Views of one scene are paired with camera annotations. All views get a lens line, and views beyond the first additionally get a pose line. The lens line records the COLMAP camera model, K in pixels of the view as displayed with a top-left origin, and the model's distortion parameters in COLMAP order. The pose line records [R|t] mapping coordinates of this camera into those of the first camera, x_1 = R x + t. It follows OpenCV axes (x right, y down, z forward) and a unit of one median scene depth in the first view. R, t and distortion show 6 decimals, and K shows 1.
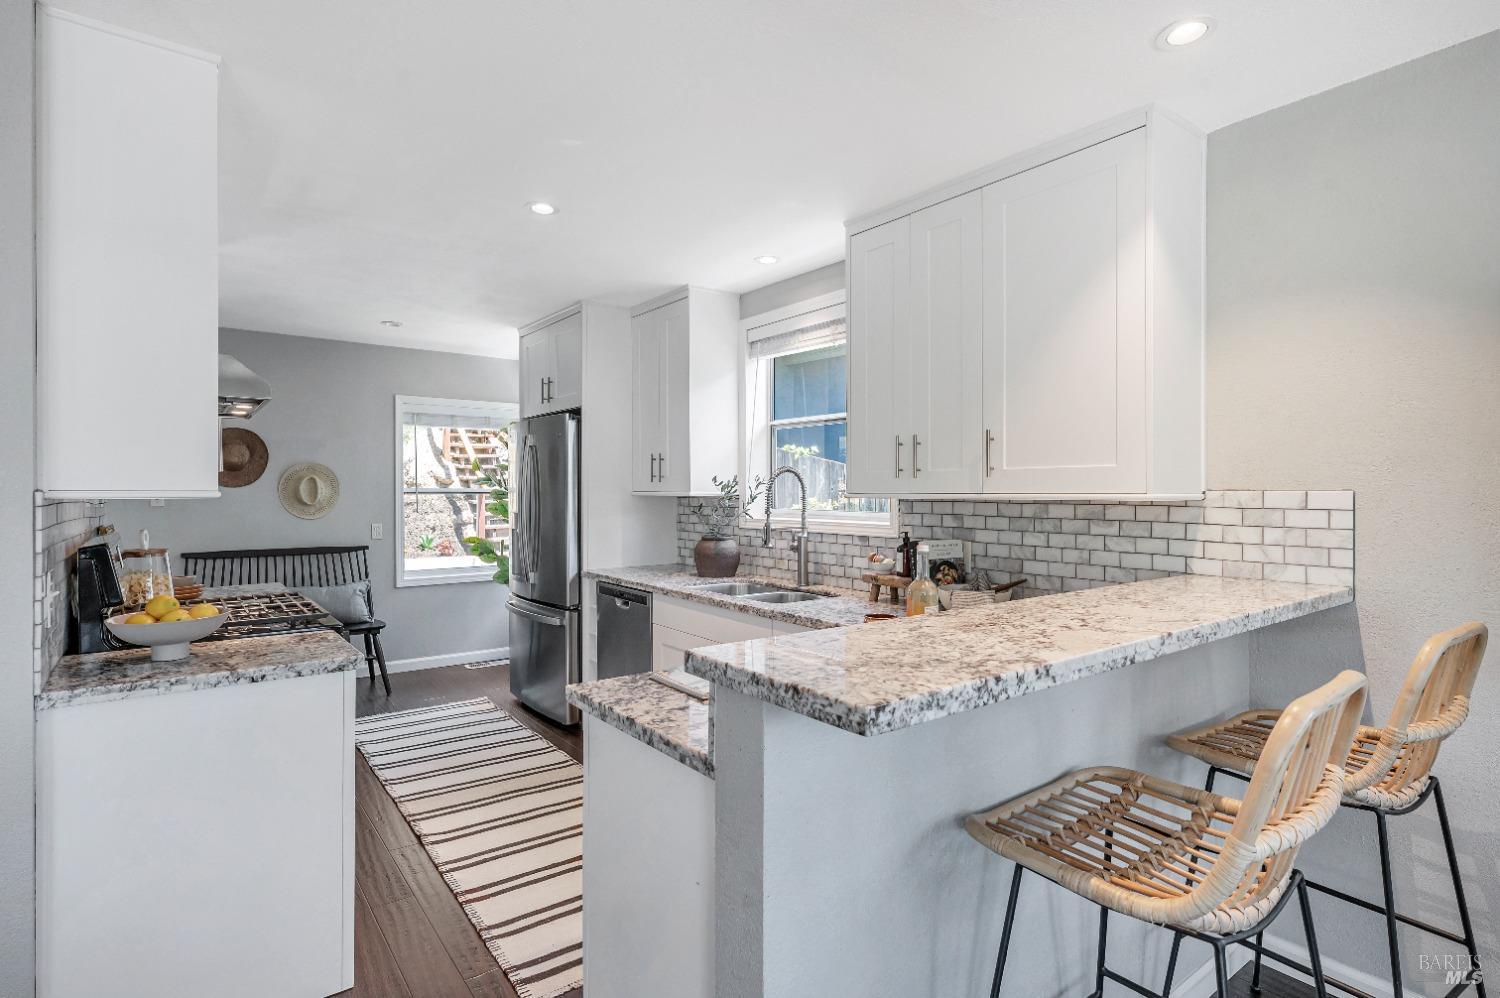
lens RADIAL K [[750.7, 0, 750.0], [0, 750.7, 499.0], [0, 0, 1]] dist [0.000750, -0.000388]
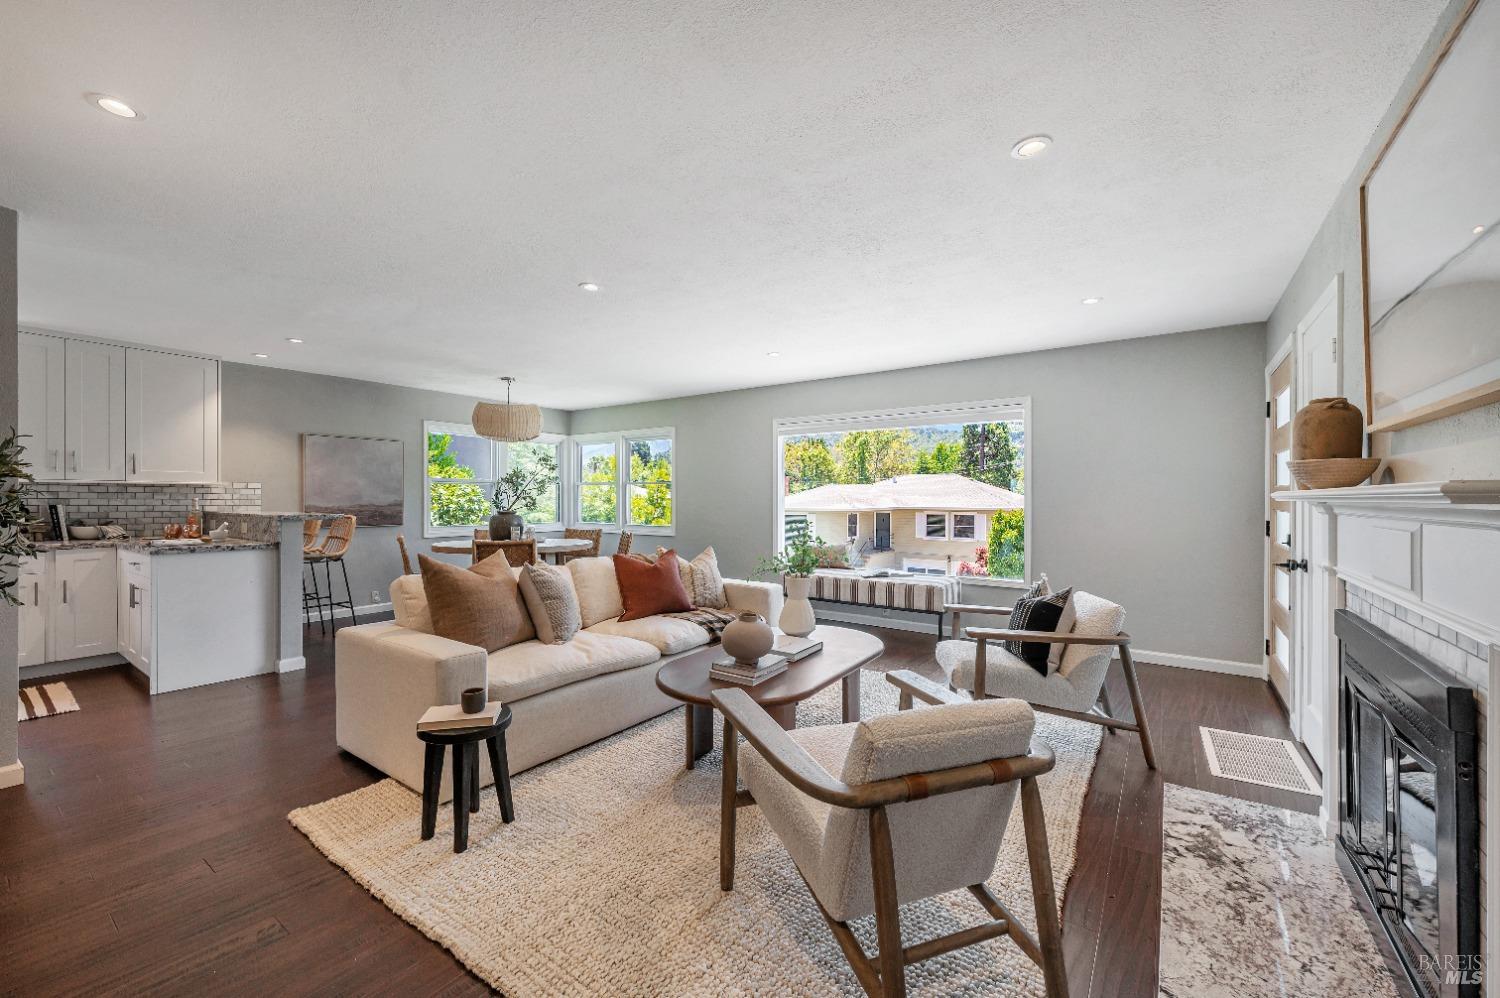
lens RADIAL K [[597.4, 0, 750.0], [0, 597.4, 499.0], [0, 0, 1]] dist [0.000330, 0.000006]
pose [[-0.309352, -0.002437, 0.950944, -1.234859], [0.002933, 0.999990, 0.003517, 0.028923], [-0.950943, 0.003877, -0.309342, -0.148960]]
